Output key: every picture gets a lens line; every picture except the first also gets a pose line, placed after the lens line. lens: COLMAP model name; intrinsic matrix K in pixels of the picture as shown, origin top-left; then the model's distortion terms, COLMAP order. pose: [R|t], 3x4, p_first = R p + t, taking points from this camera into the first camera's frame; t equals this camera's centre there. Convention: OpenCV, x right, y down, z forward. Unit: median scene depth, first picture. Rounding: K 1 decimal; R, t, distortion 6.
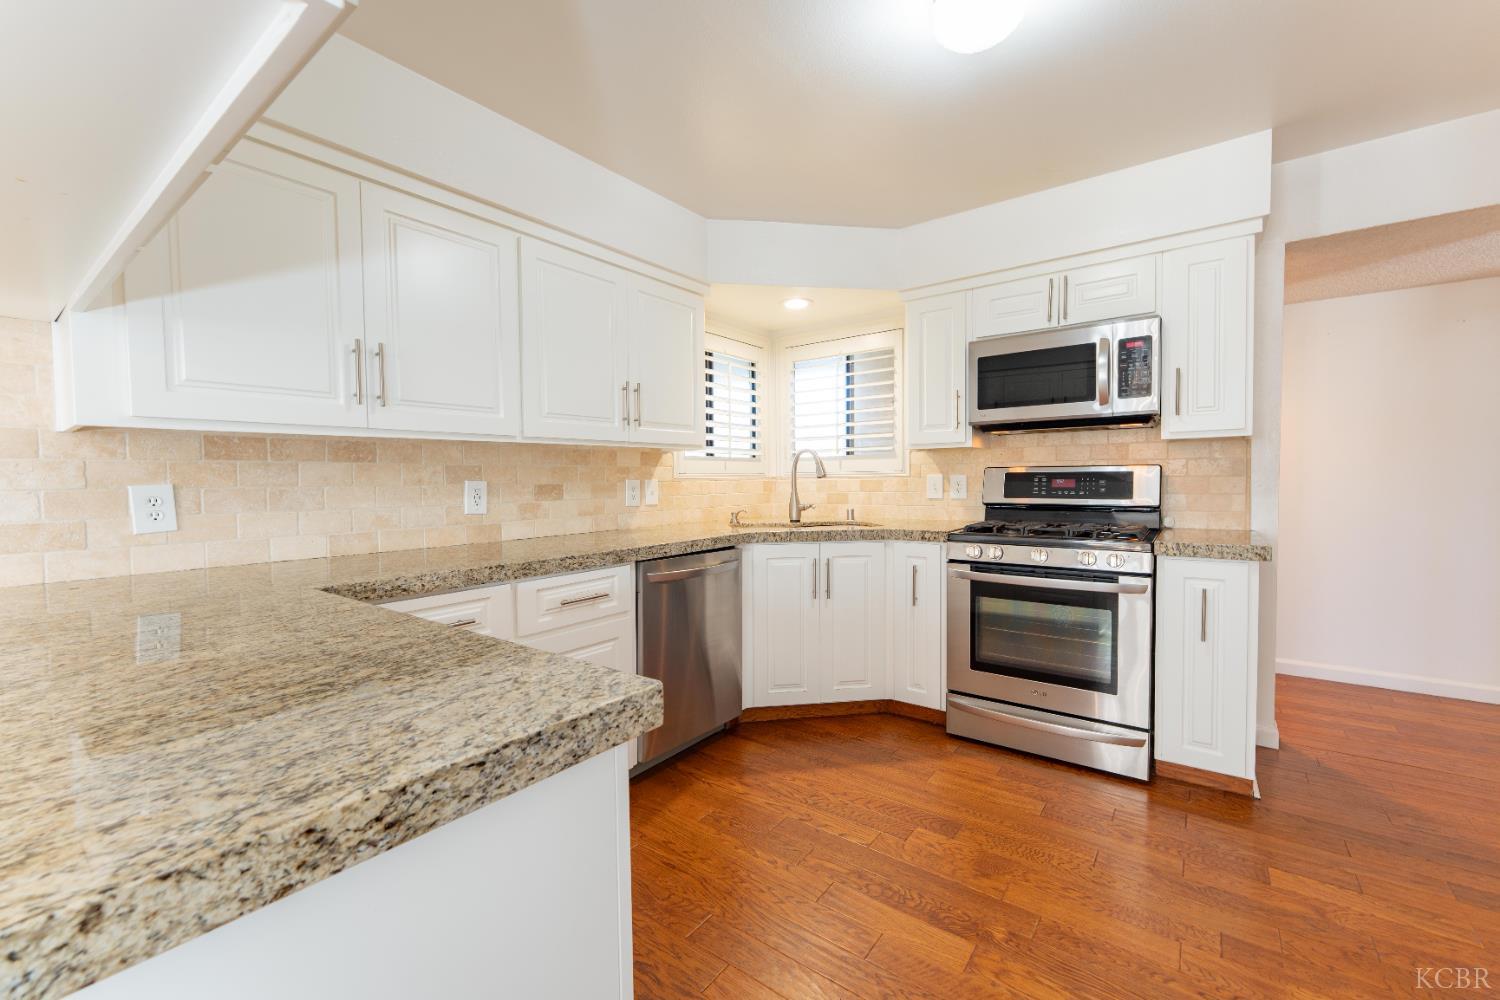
lens RADIAL K [[602.7, 0, 754.3], [0, 602.7, 497.7], [0, 0, 1]] dist [0.000861, -0.000511]
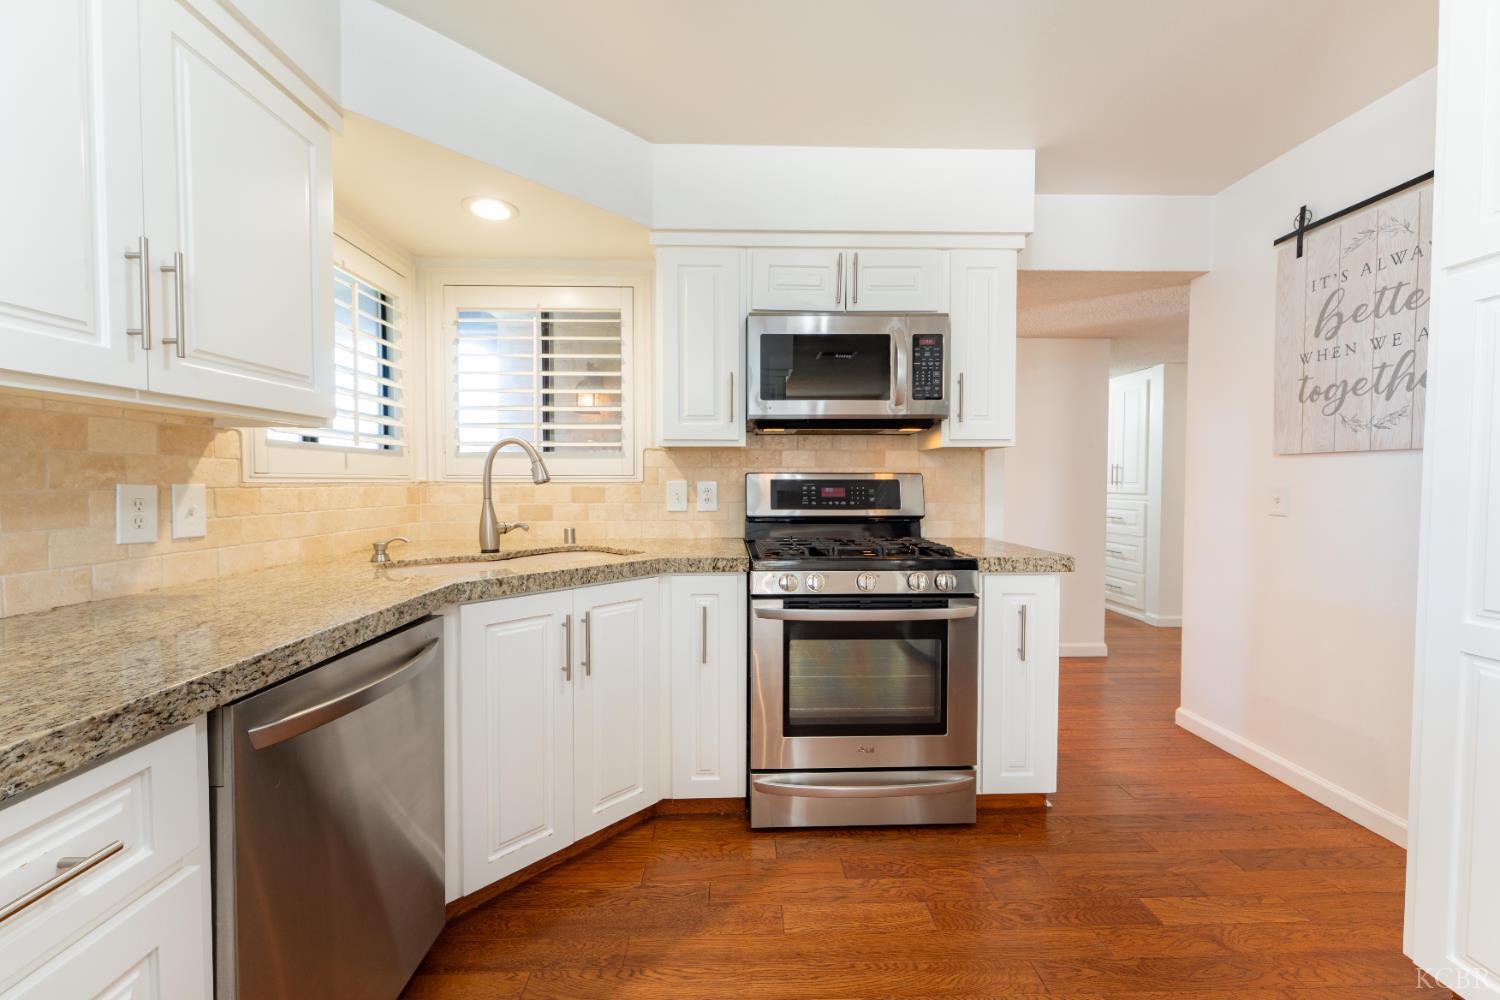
lens RADIAL K [[602.7, 0, 760.3], [0, 602.7, 500.2], [0, 0, 1]] dist [0.000861, -0.000511]
pose [[0.782604, -0.008573, 0.622461, -0.121855], [0.010776, 0.999942, 0.000223, -0.013719], [-0.622427, 0.006534, 0.782651, 0.376303]]
